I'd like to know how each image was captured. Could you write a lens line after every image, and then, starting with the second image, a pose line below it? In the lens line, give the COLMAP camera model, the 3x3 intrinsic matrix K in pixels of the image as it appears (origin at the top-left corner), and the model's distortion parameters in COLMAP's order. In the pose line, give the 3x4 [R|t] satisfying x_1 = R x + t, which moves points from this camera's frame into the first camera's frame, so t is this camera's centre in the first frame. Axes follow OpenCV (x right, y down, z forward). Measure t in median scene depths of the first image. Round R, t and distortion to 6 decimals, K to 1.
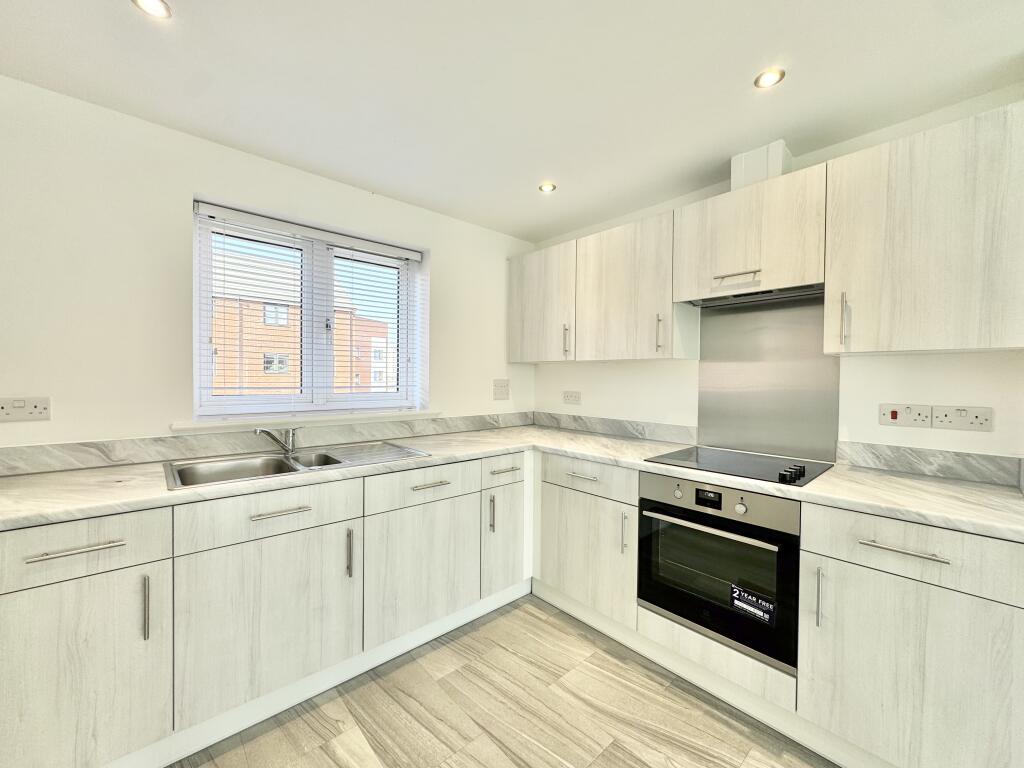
lens RADIAL K [[409.3, 0, 512.0], [0, 409.3, 384.0], [0, 0, 1]] dist [0.002244, 0.000380]
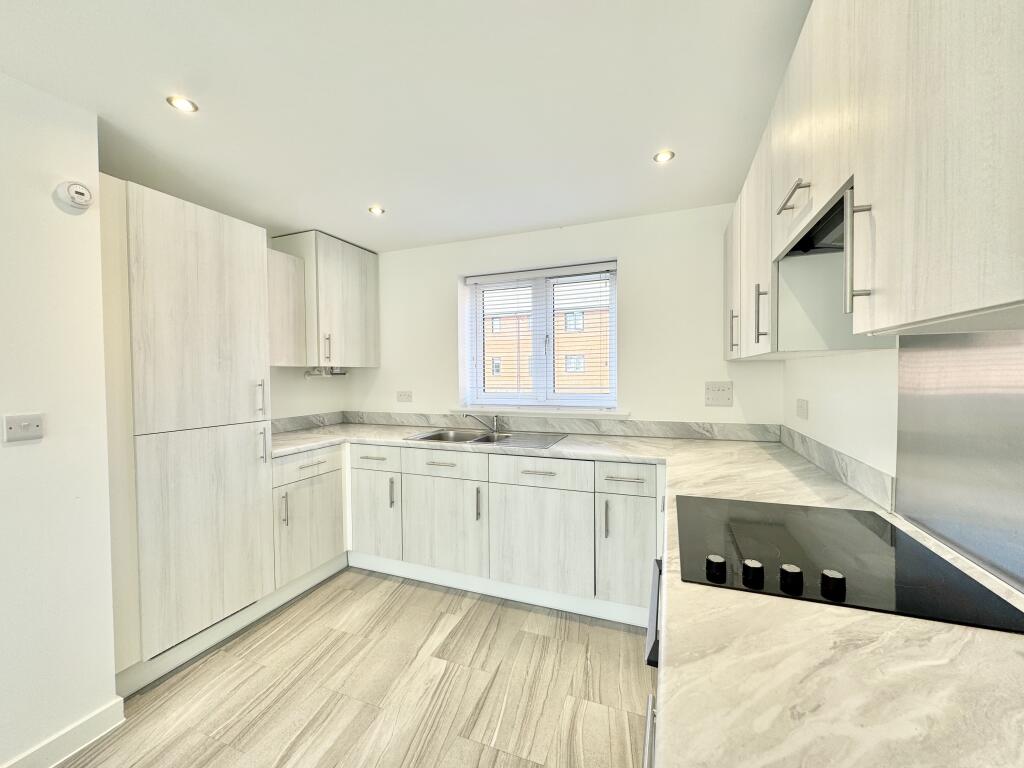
lens RADIAL K [[409.3, 0, 512.0], [0, 409.3, 384.0], [0, 0, 1]] dist [0.002244, 0.000380]
pose [[0.456199, 0.008399, -0.889838, 0.849089], [-0.001529, 0.999961, 0.008655, -0.020830], [0.889877, -0.002588, 0.456194, 0.404042]]
